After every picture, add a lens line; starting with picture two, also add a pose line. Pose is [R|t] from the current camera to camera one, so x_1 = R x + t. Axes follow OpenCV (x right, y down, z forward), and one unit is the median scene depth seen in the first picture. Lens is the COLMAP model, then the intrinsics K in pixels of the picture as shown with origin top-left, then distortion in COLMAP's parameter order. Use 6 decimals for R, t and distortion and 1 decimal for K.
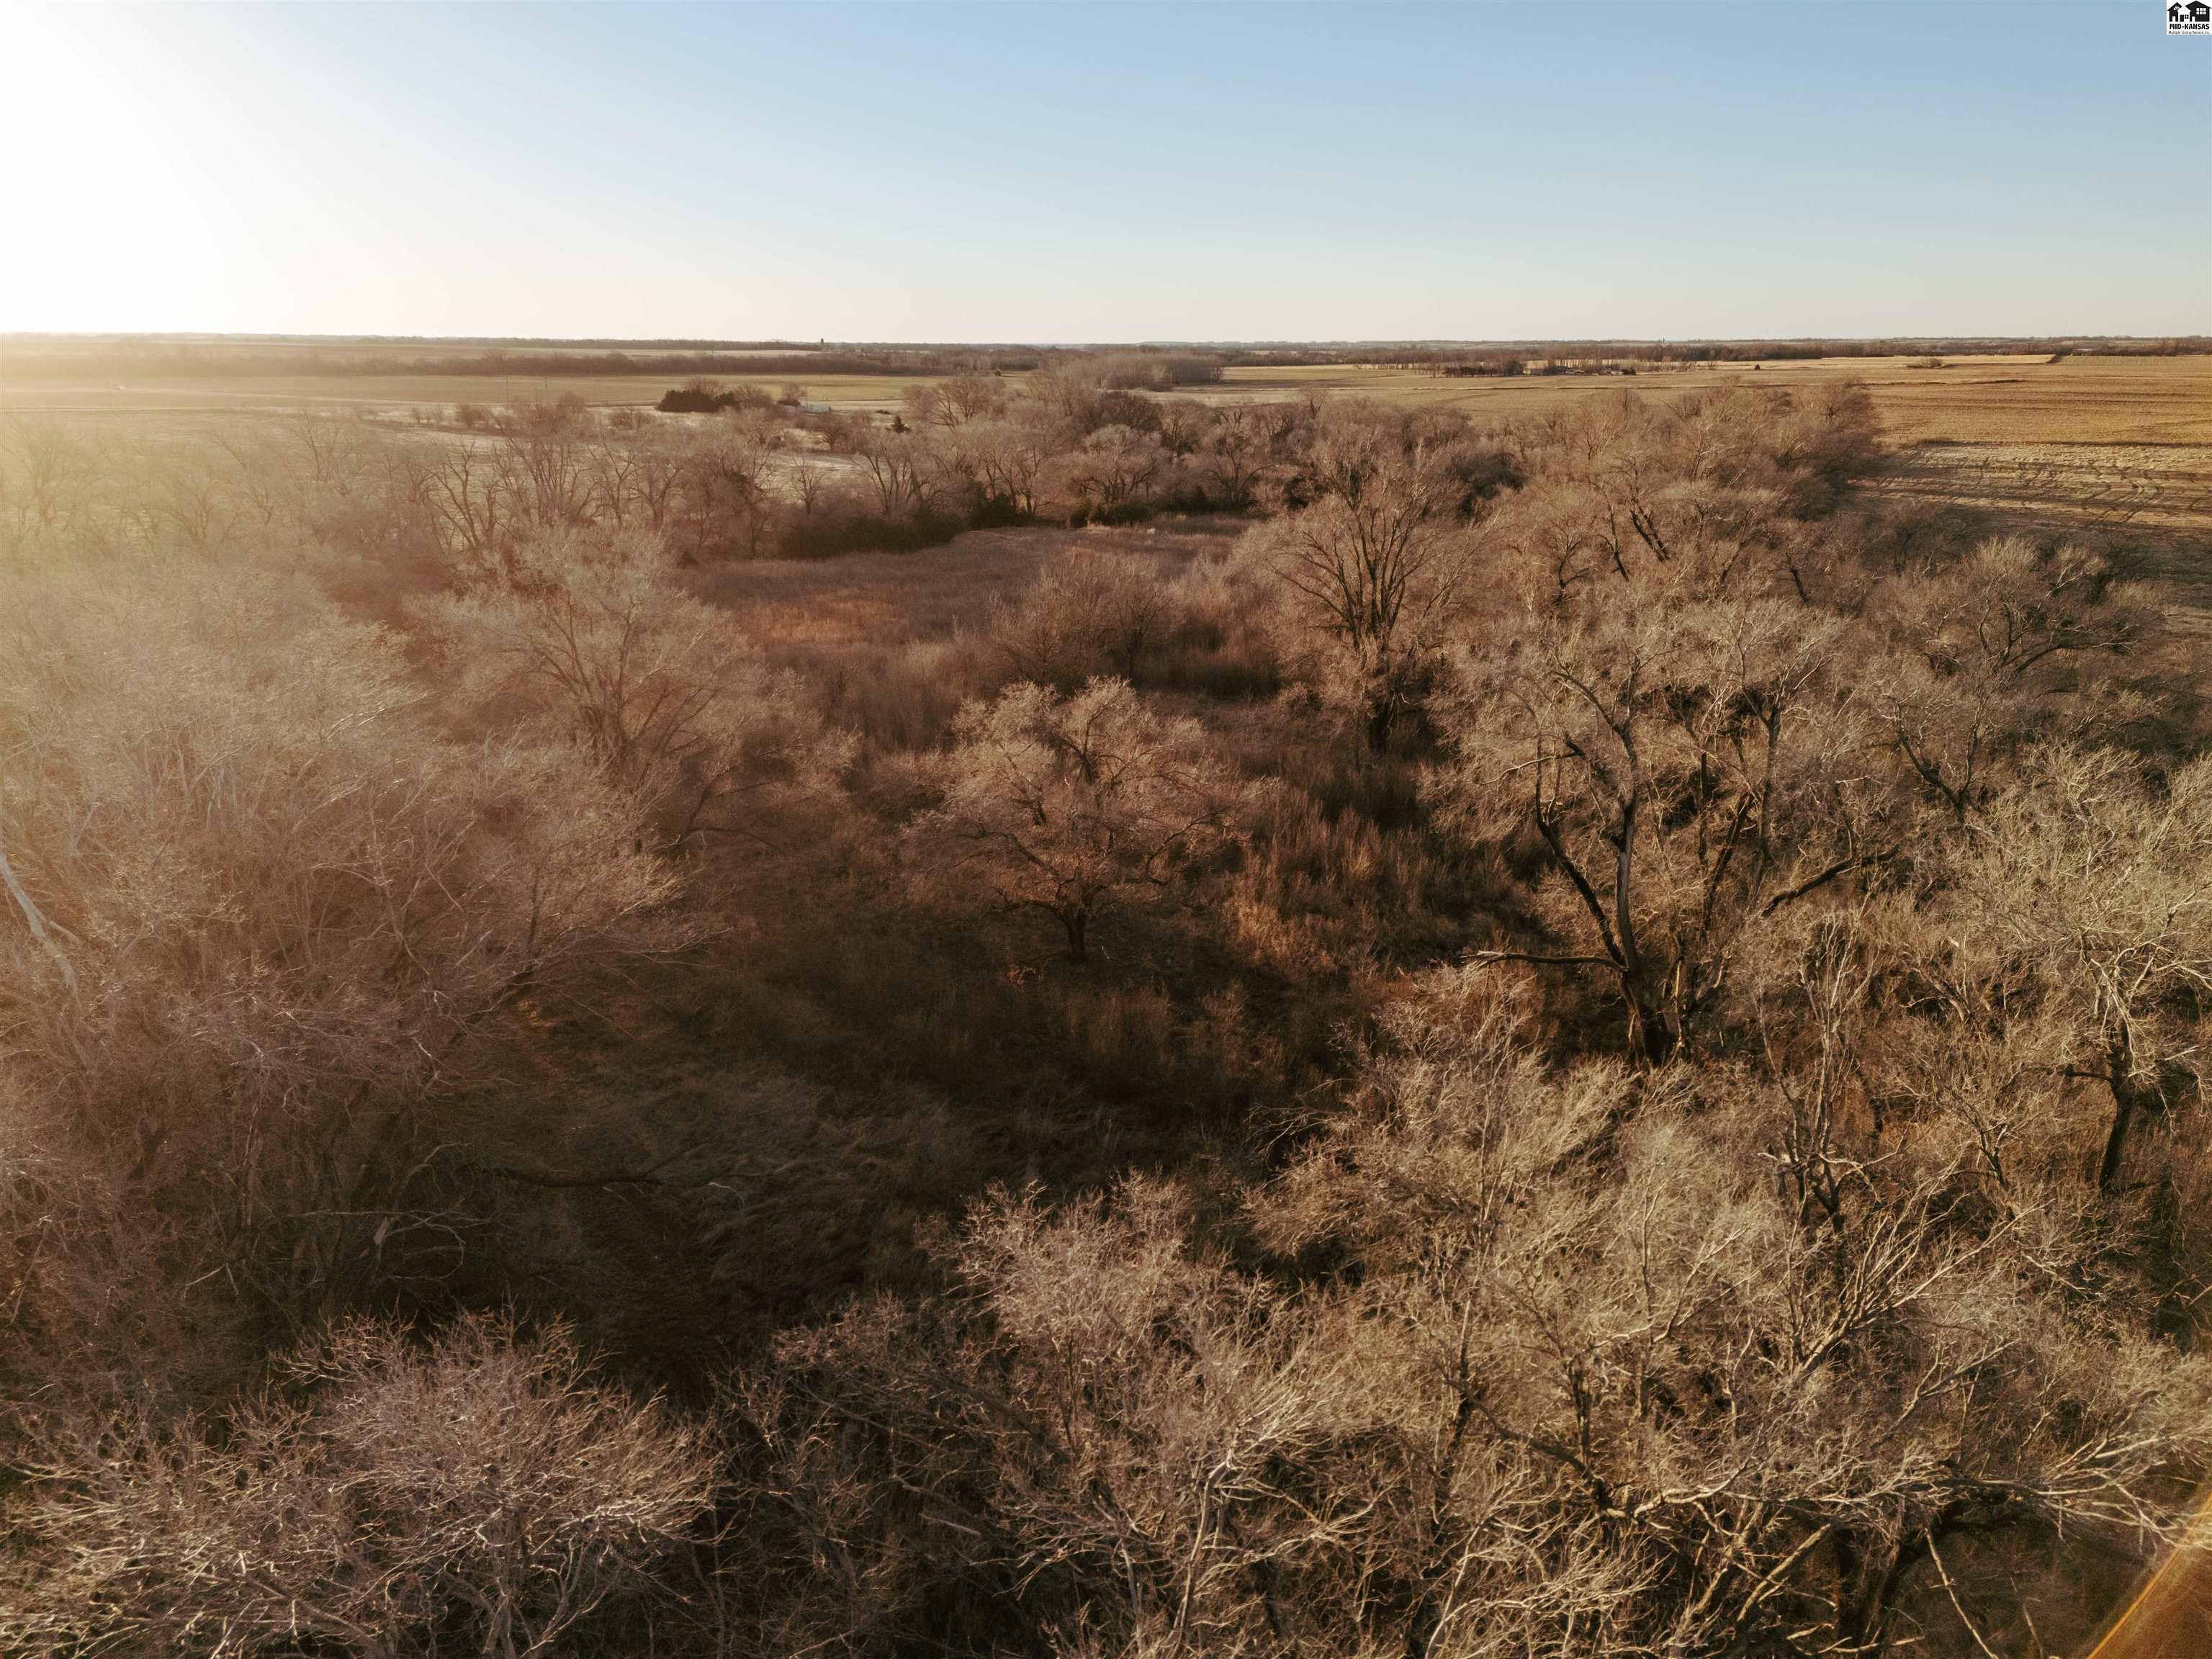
lens RADIAL K [[1621.1, 0, 1106.0], [0, 1621.1, 829.5], [0, 0, 1]] dist [0.078269, -0.064643]
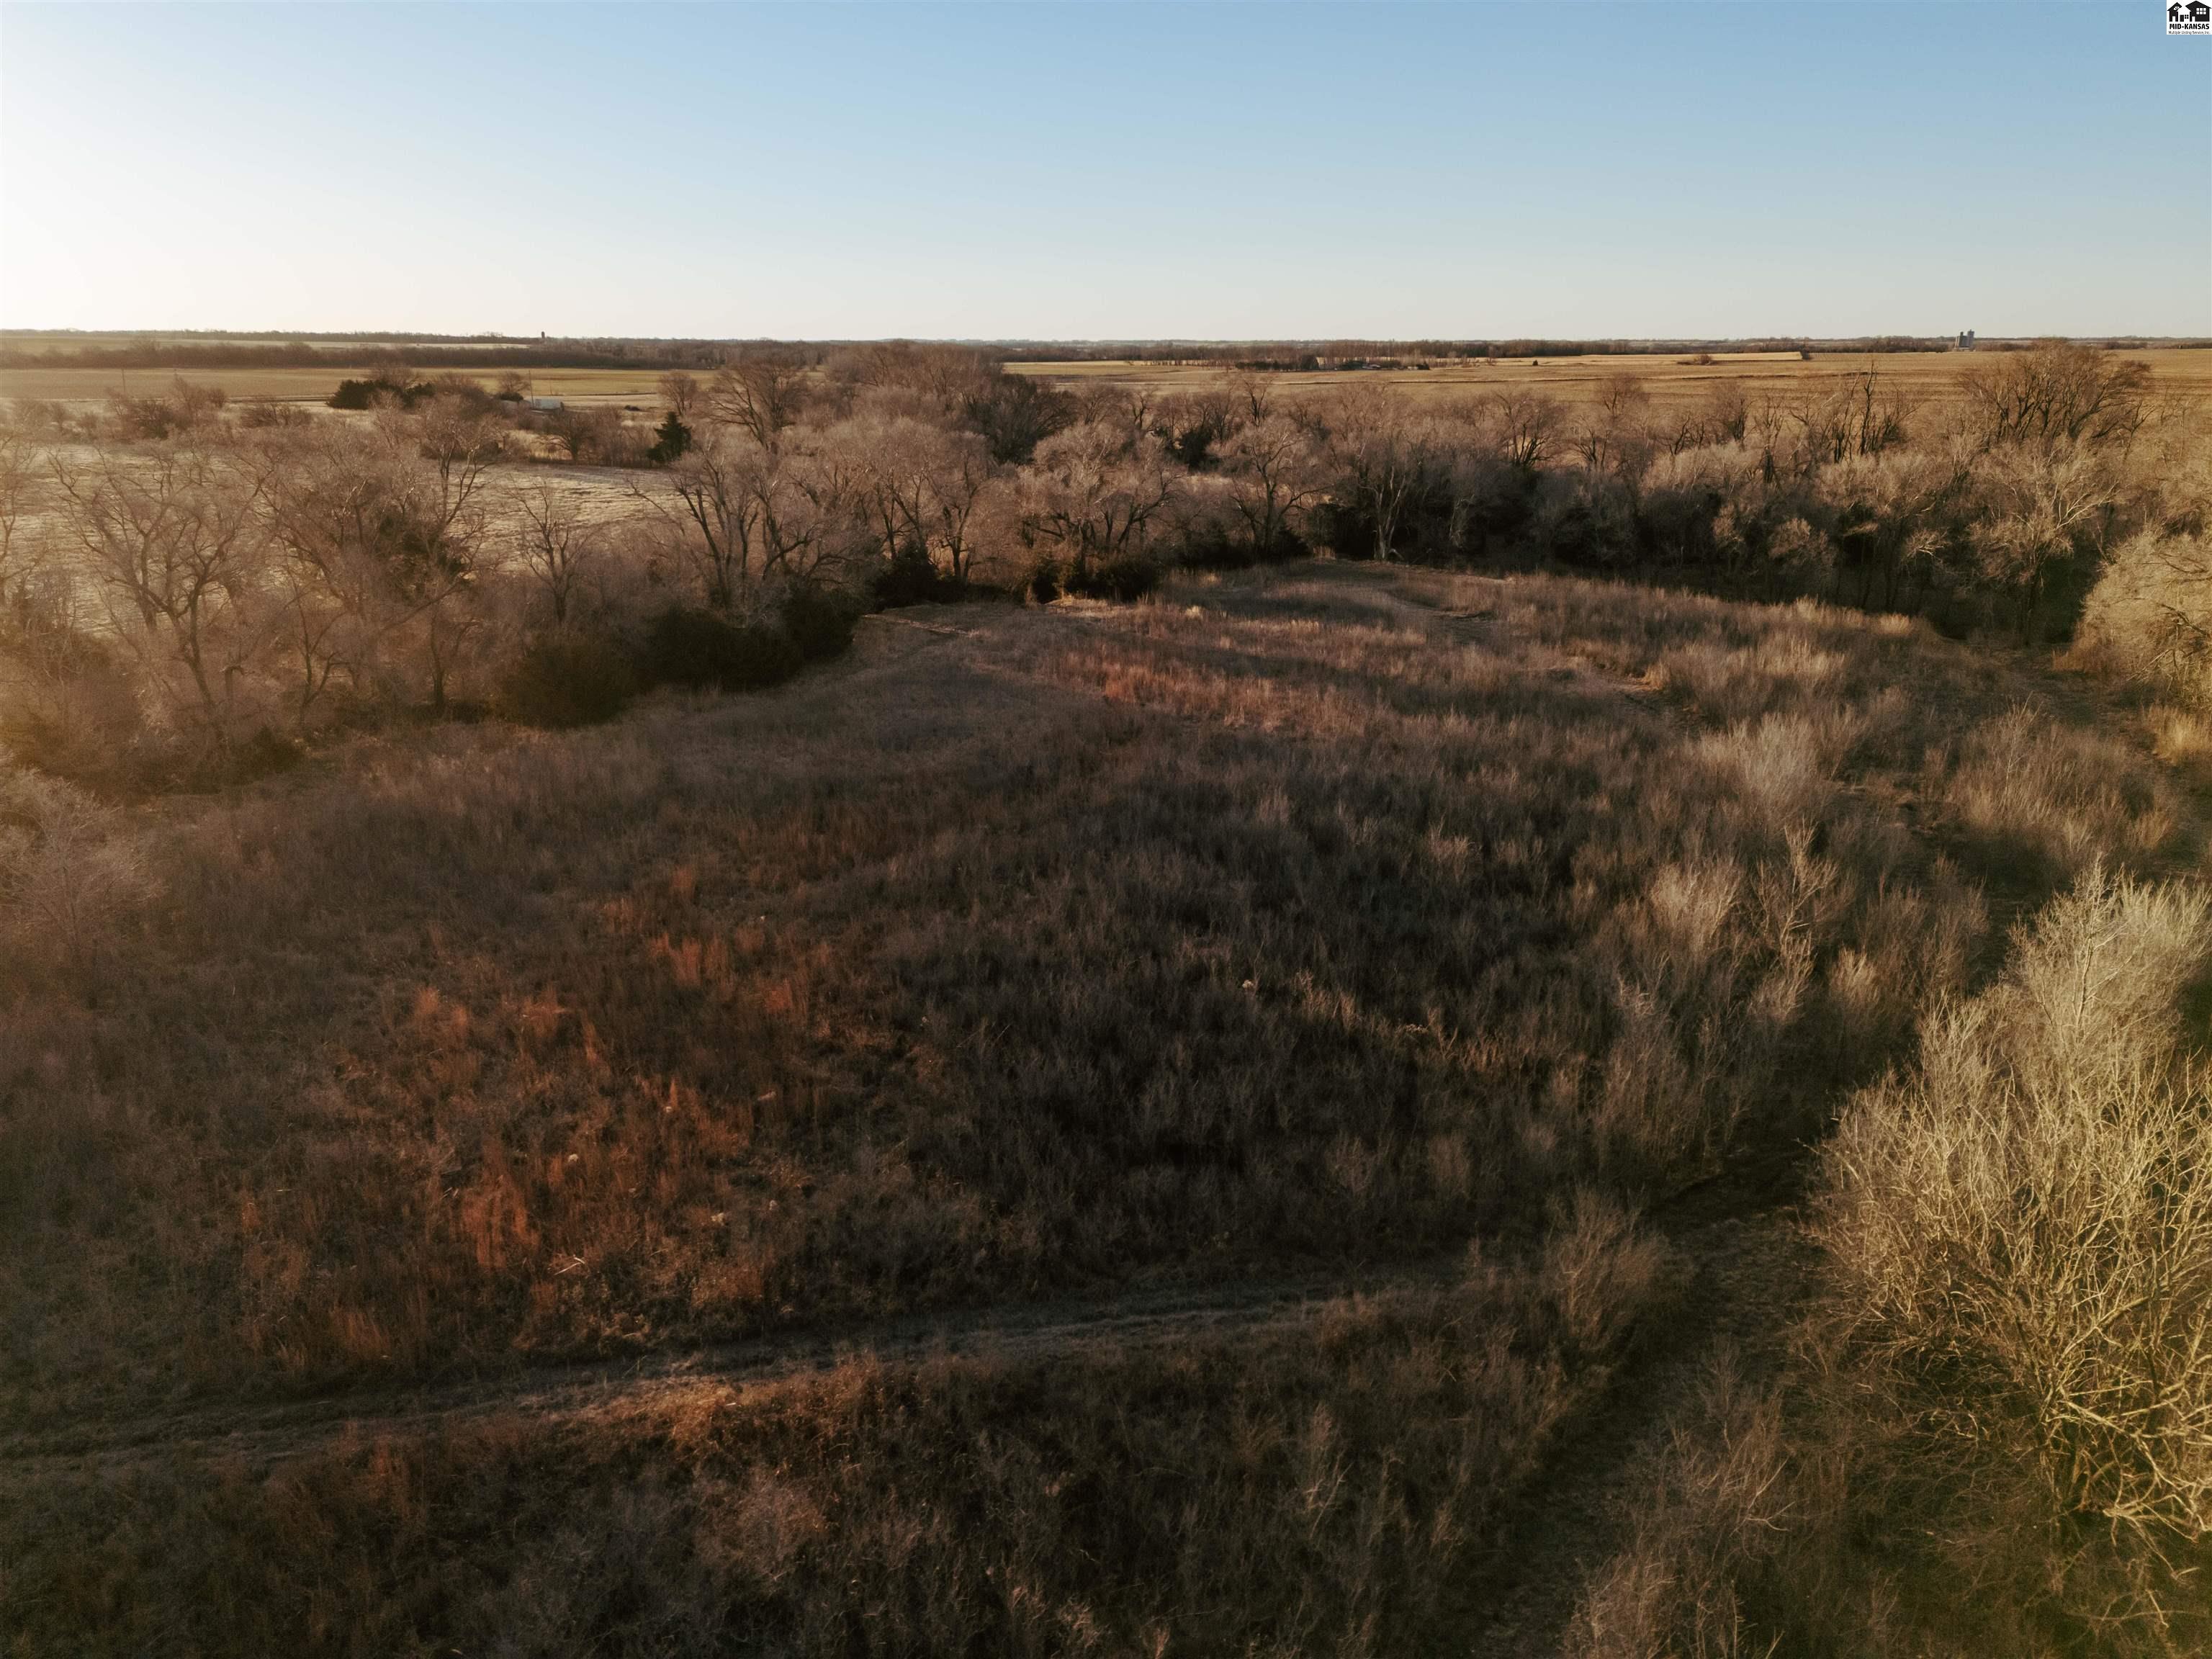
lens RADIAL K [[1621.1, 0, 1106.0], [0, 1621.1, 829.5], [0, 0, 1]] dist [0.078269, -0.064643]
pose [[0.988327, -0.042915, 0.146178, -0.037584], [0.042839, 0.999075, 0.003671, -0.048000], [-0.146201, 0.002634, 0.989251, 0.193293]]
